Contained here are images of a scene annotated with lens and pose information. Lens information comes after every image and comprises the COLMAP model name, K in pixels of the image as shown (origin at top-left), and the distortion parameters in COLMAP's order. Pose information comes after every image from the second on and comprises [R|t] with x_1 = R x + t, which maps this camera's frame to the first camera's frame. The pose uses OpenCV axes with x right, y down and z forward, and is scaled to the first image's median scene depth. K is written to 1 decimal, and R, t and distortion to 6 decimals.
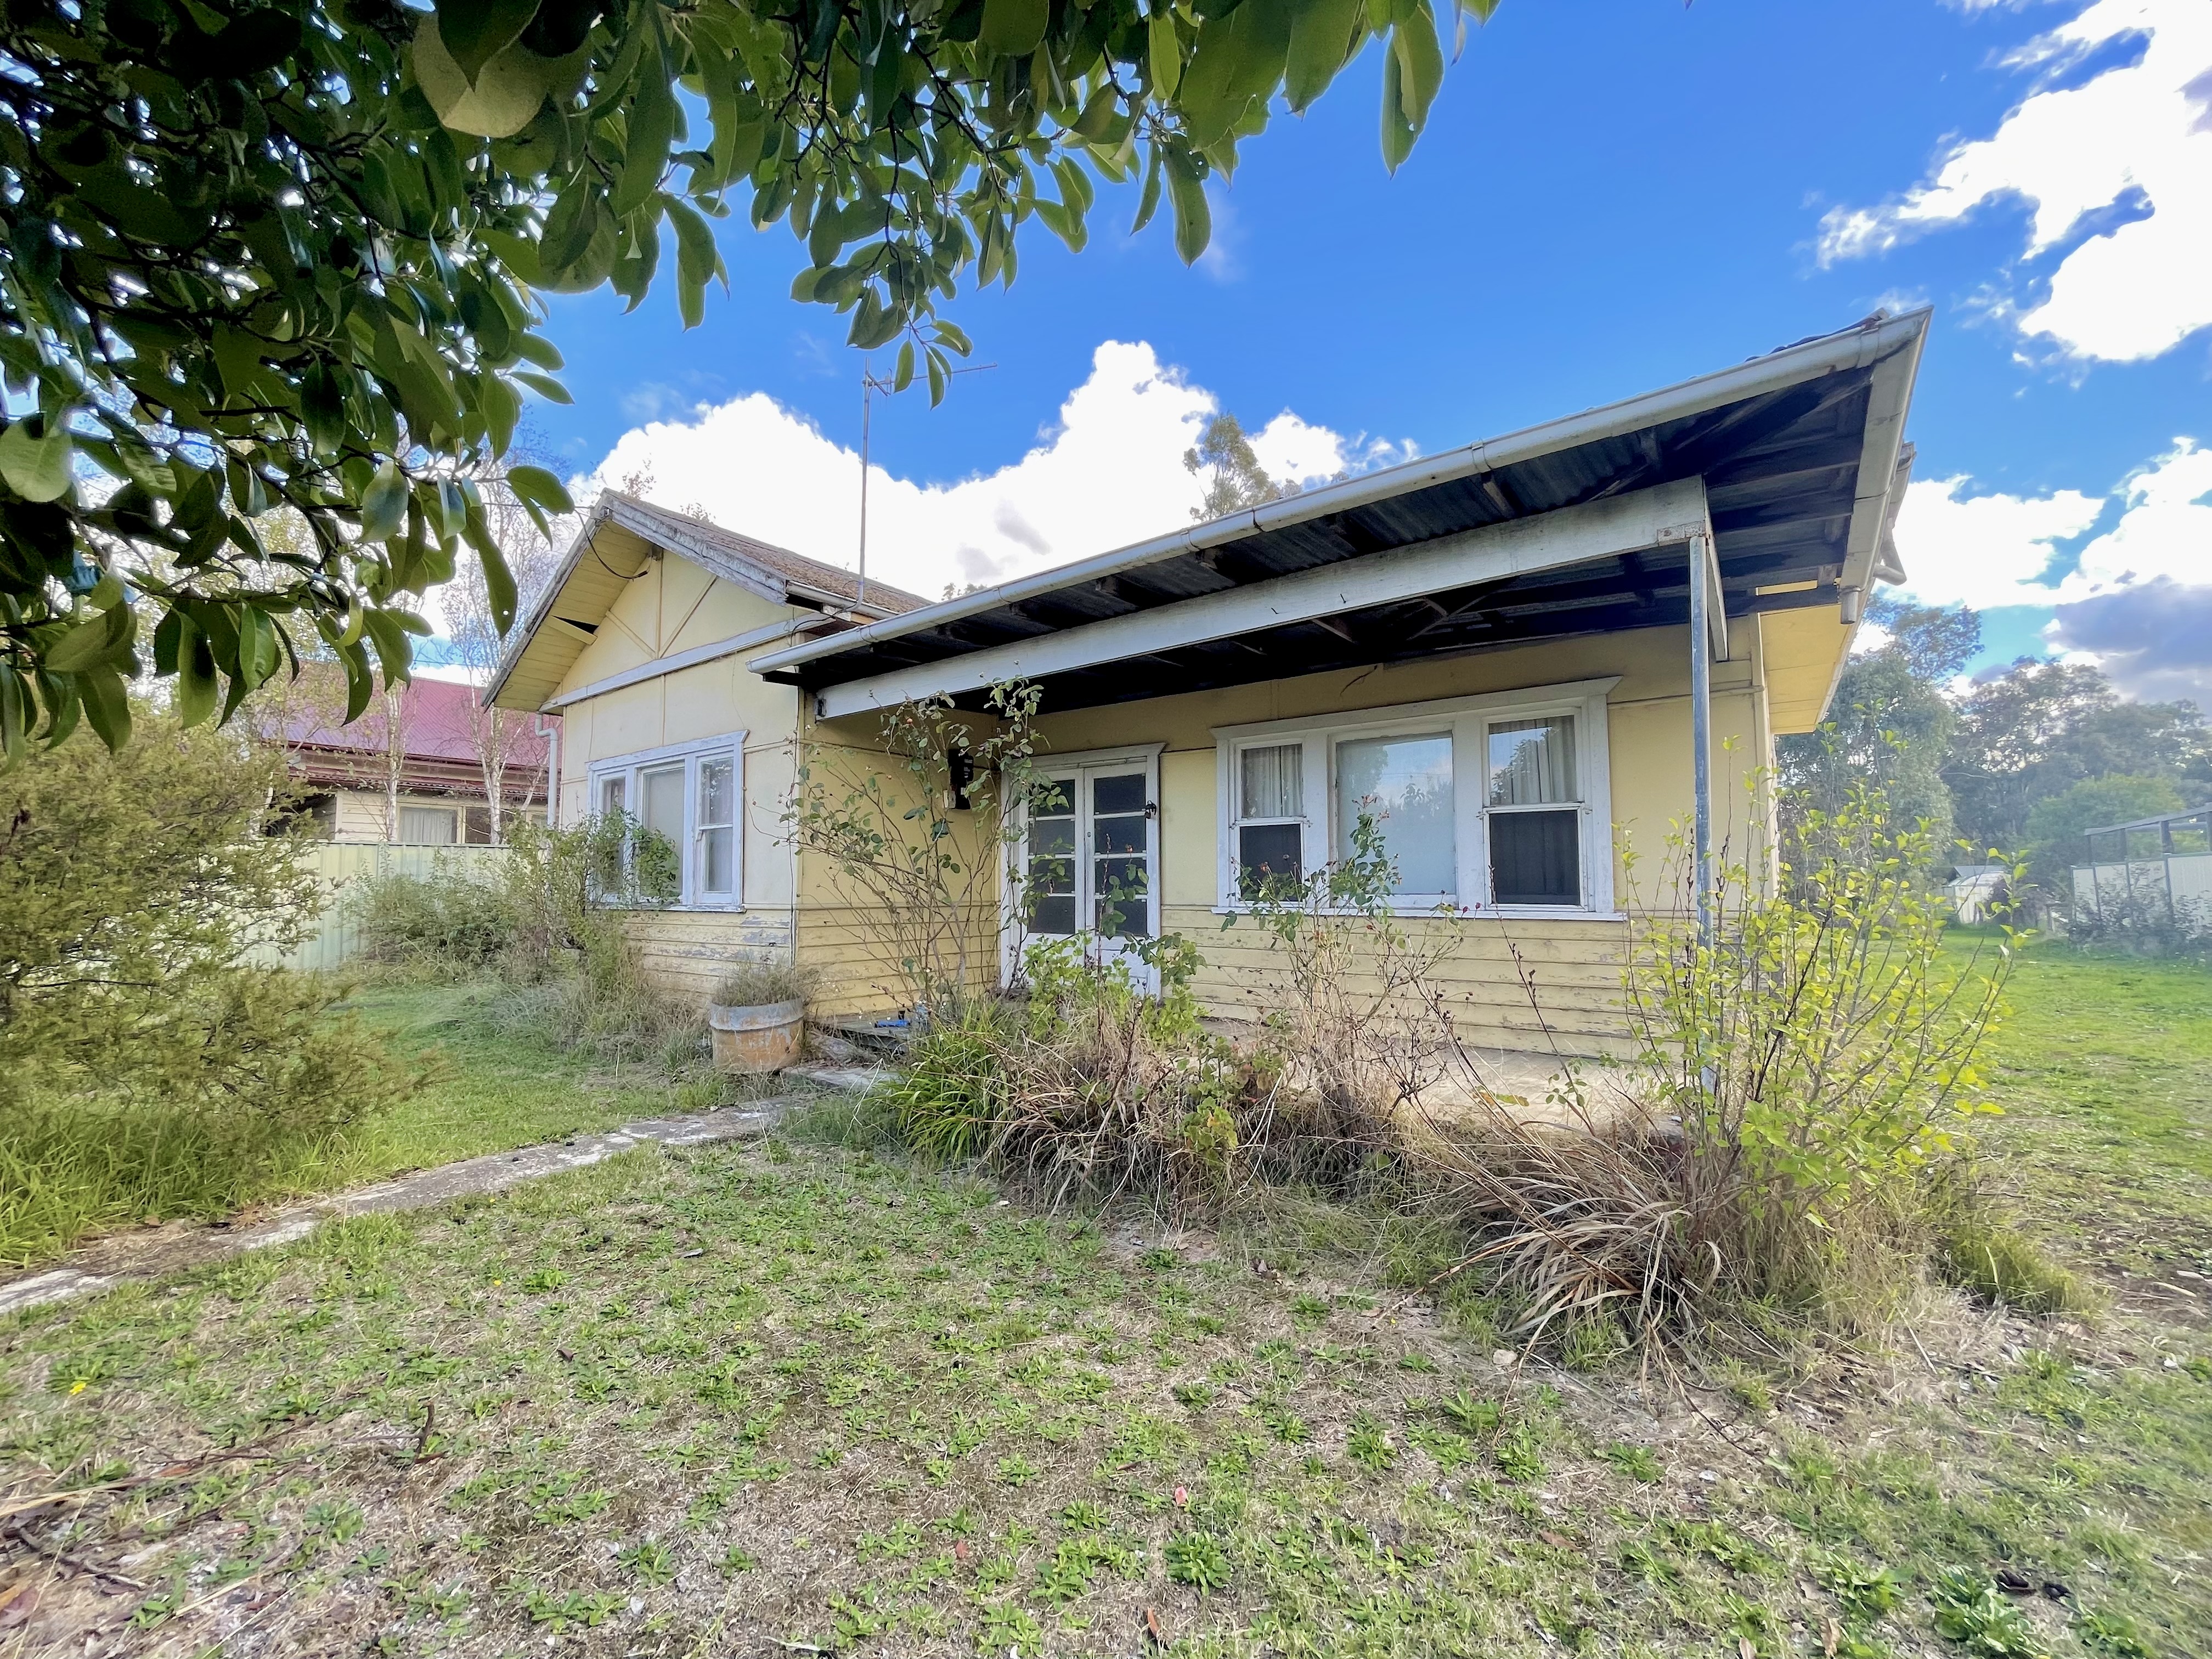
lens RADIAL K [[892.5, 0, 1064.7], [0, 892.5, 794.1], [0, 0, 1]] dist [-0.013743, 0.000336]
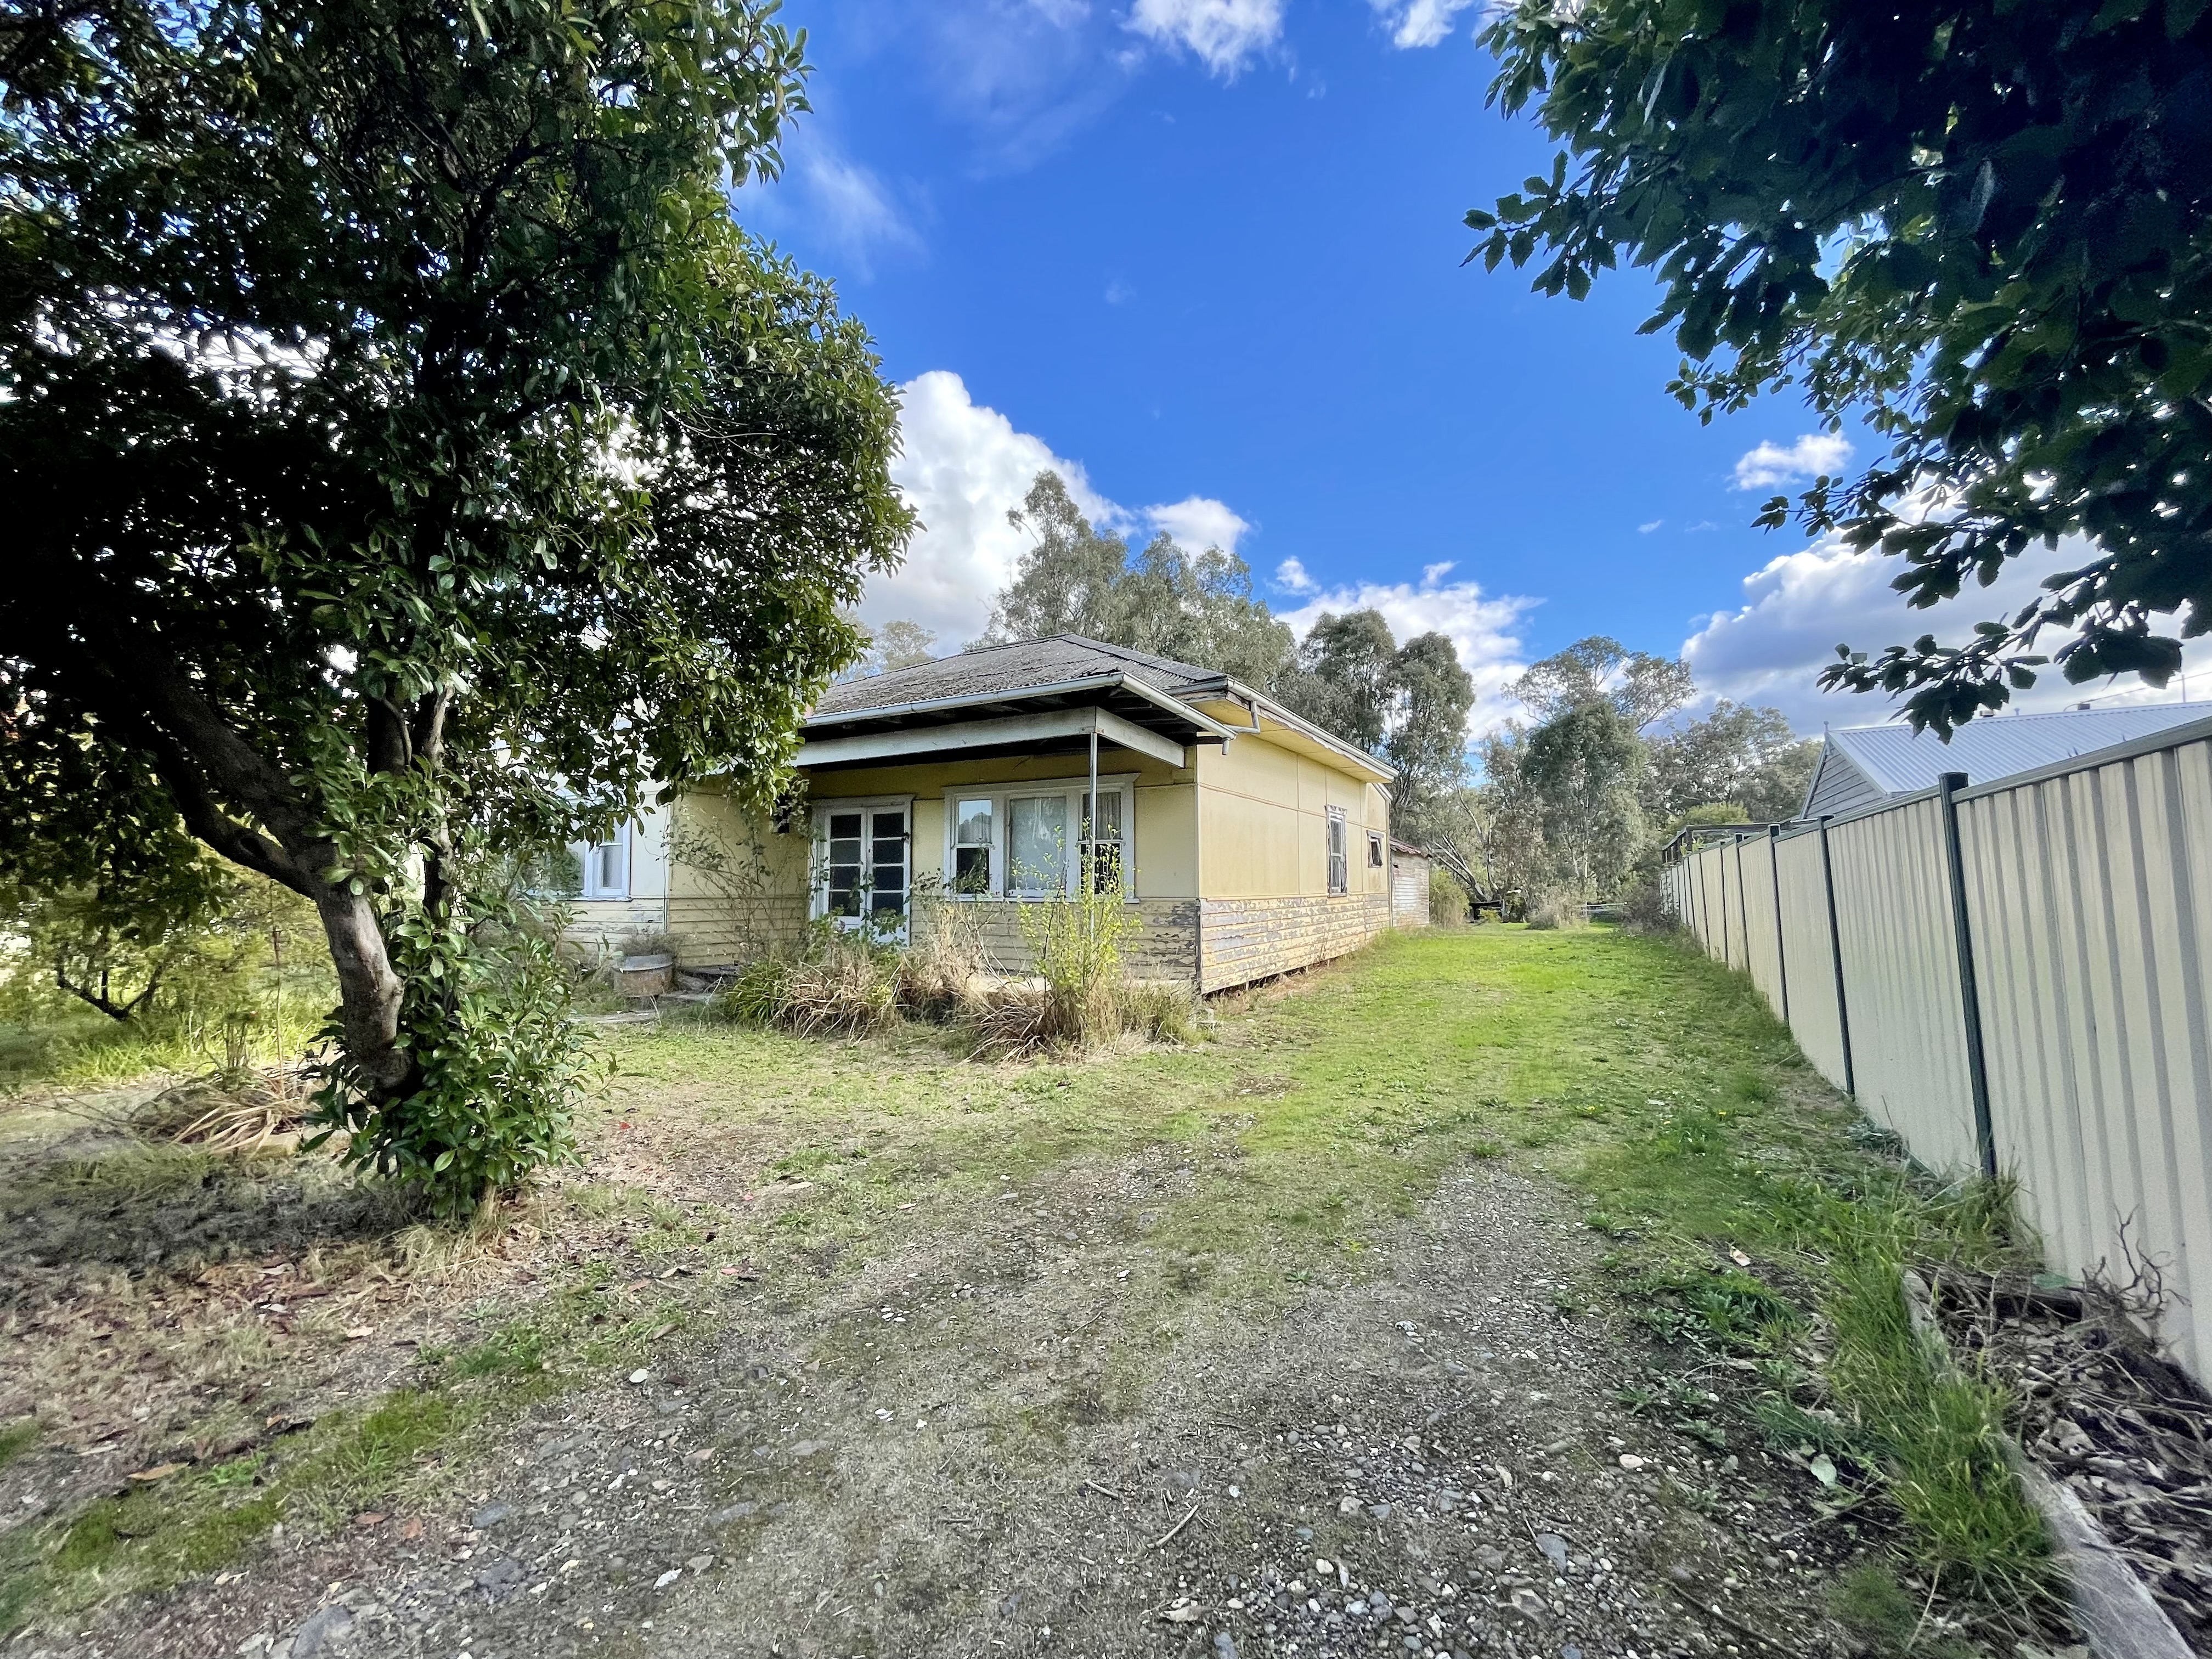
lens RADIAL K [[892.5, 0, 1096.4], [0, 892.5, 827.7], [0, 0, 1]] dist [-0.013743, 0.000336]
pose [[0.984533, 0.011996, 0.174789, 0.151810], [-0.018642, 0.999162, 0.036430, -0.060721], [-0.174205, -0.039125, 0.983932, -0.602040]]
